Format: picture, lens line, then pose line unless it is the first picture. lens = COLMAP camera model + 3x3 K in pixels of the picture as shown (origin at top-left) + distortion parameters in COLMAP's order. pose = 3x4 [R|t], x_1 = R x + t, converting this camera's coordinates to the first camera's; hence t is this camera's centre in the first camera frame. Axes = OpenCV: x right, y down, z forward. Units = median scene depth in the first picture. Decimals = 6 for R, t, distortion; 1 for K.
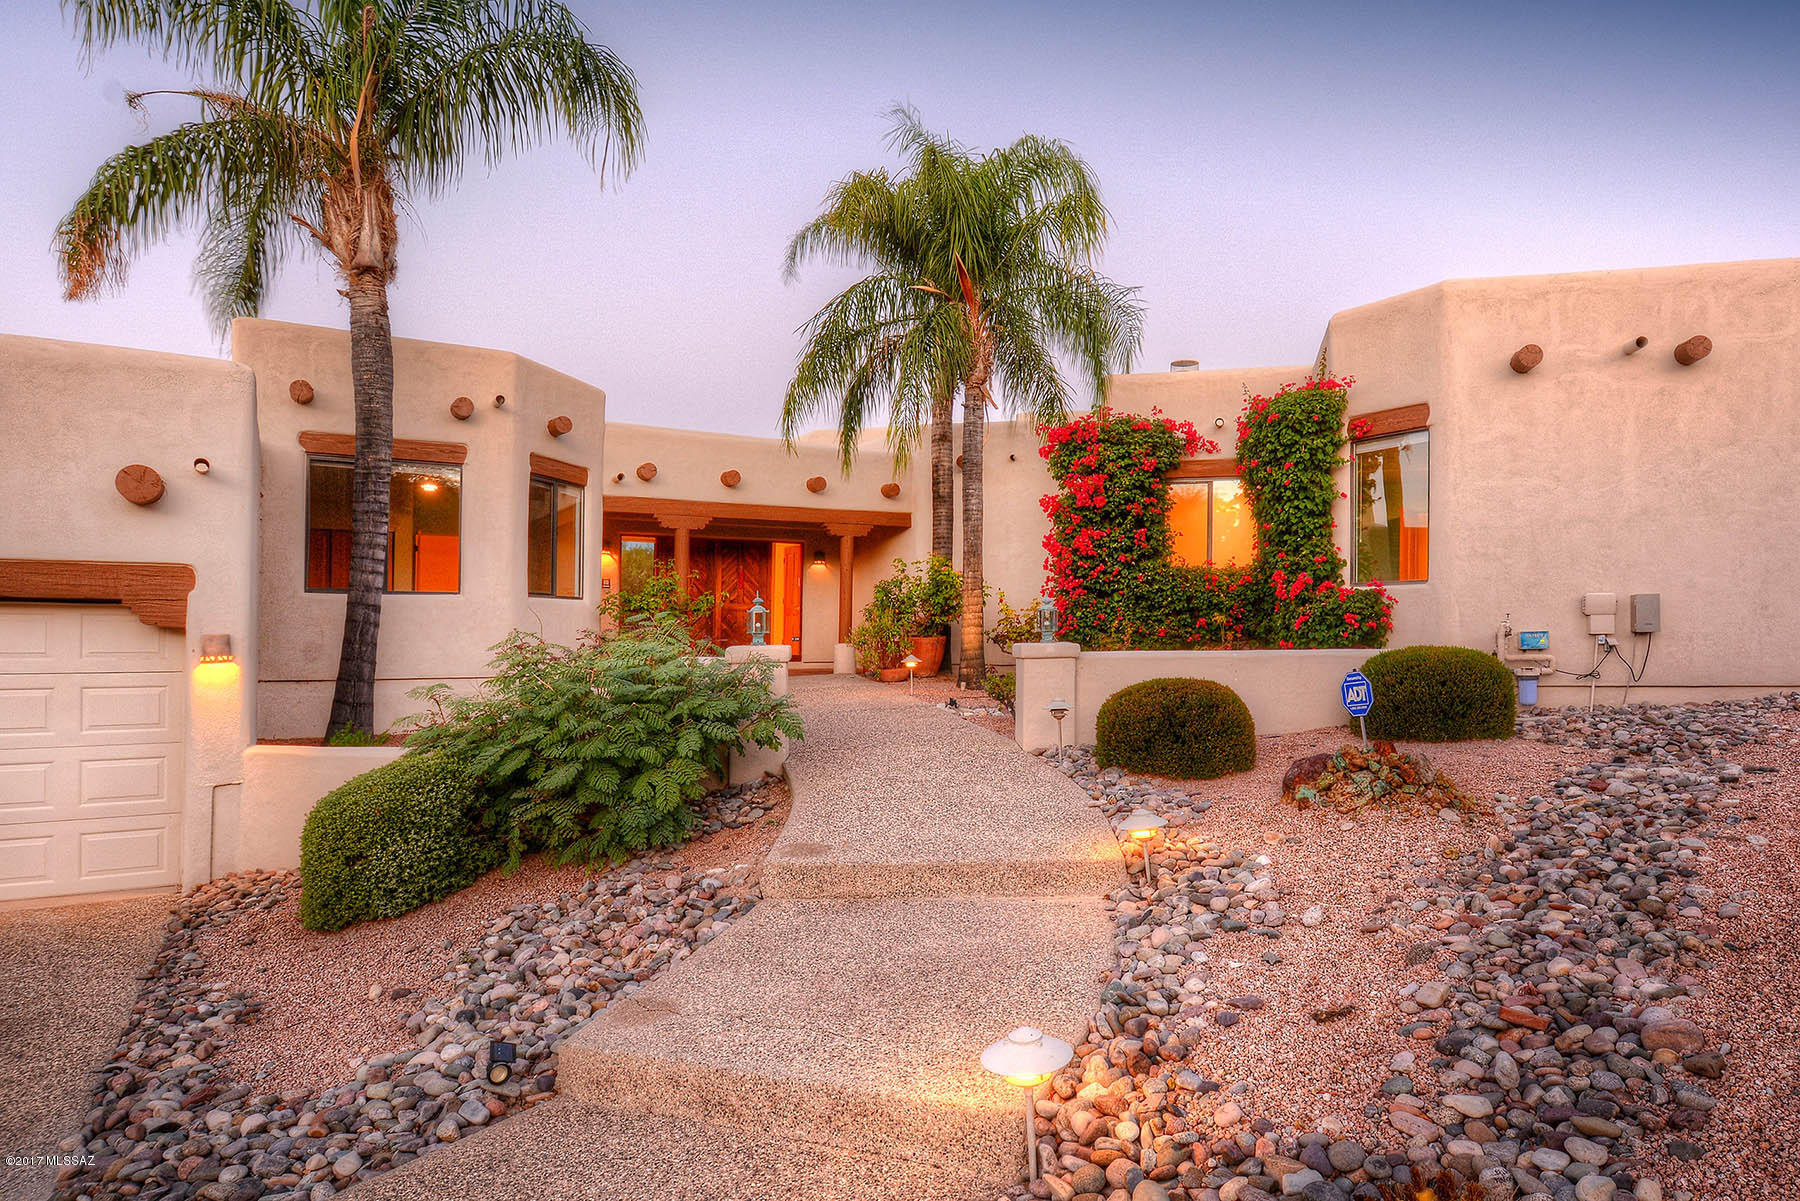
lens RADIAL K [[662.8, 0, 899.1], [0, 662.8, 625.2], [0, 0, 1]] dist [0.001089, 0.000109]
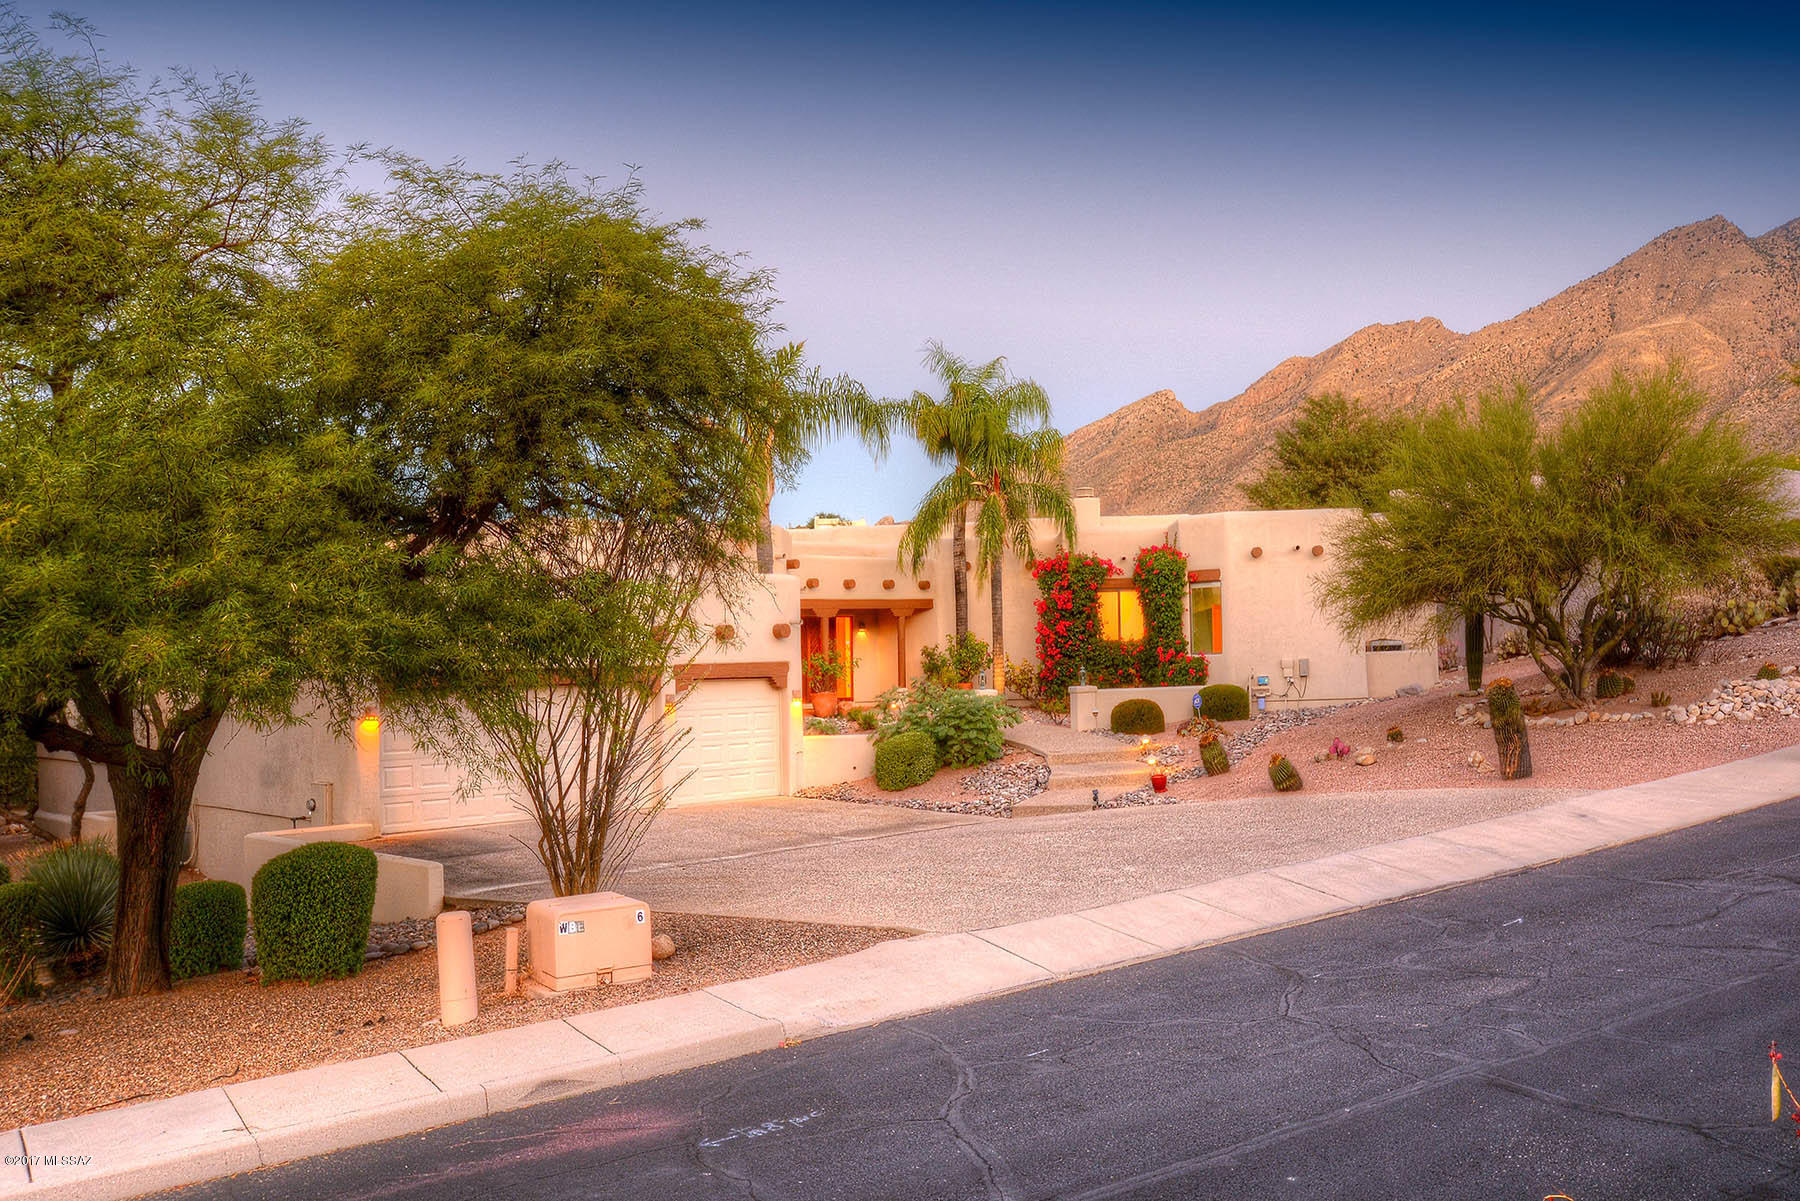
lens RADIAL K [[935.5, 0, 900.0], [0, 935.5, 600.5], [0, 0, 1]] dist [-0.000618, -0.000036]
pose [[0.952770, 0.008819, 0.303565, -1.035771], [0.009616, 0.998201, -0.059181, -0.063256], [-0.303541, 0.059305, 0.950971, -1.458897]]
